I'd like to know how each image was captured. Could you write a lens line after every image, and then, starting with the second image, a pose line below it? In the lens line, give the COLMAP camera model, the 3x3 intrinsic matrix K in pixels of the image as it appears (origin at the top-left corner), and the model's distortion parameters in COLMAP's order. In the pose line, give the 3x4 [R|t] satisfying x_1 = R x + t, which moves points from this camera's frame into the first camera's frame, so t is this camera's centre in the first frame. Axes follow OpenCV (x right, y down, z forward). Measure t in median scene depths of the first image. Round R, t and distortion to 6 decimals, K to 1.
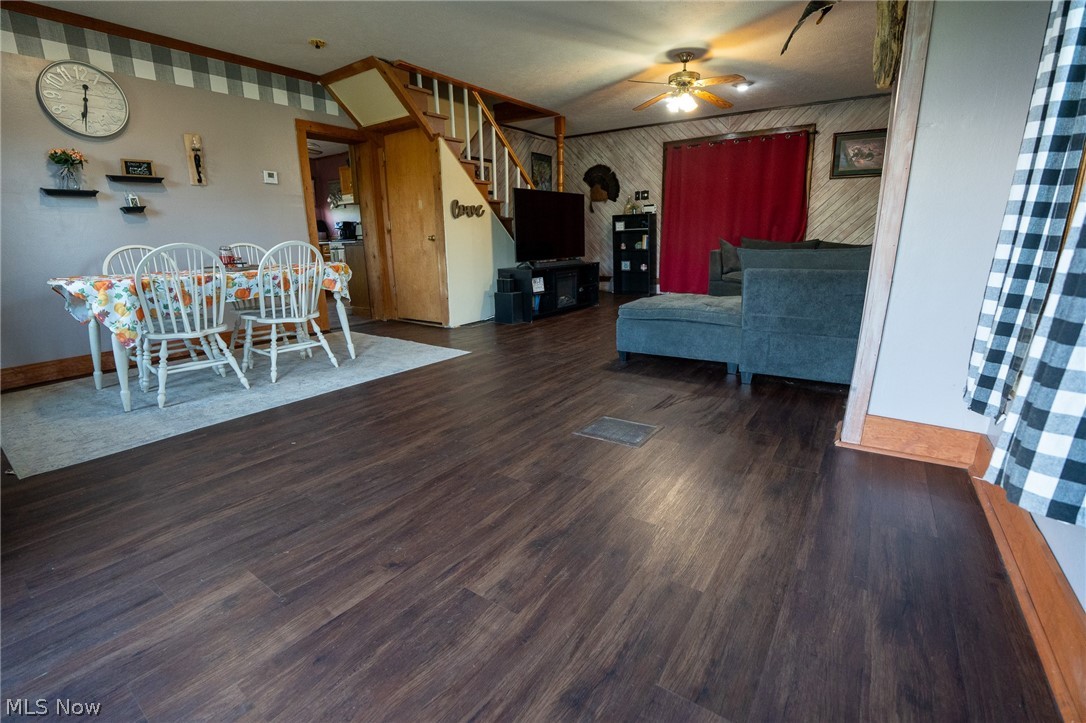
lens RADIAL K [[479.1, 0, 545.7], [0, 479.1, 365.6], [0, 0, 1]] dist [-0.065545, 0.012833]
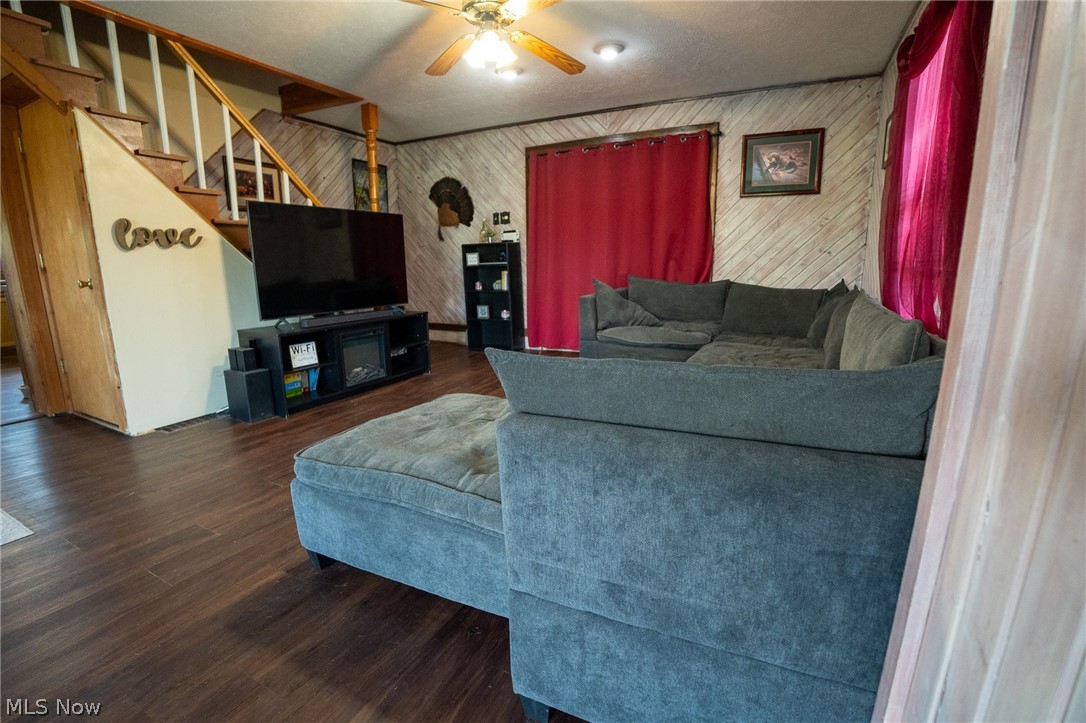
lens RADIAL K [[479.1, 0, 544.4], [0, 479.1, 366.3], [0, 0, 1]] dist [-0.065545, 0.012833]
pose [[0.989522, -0.019548, 0.143050, 0.190779], [0.027200, 0.998291, -0.051730, -0.104407], [-0.141794, 0.055079, 0.988363, 0.318510]]
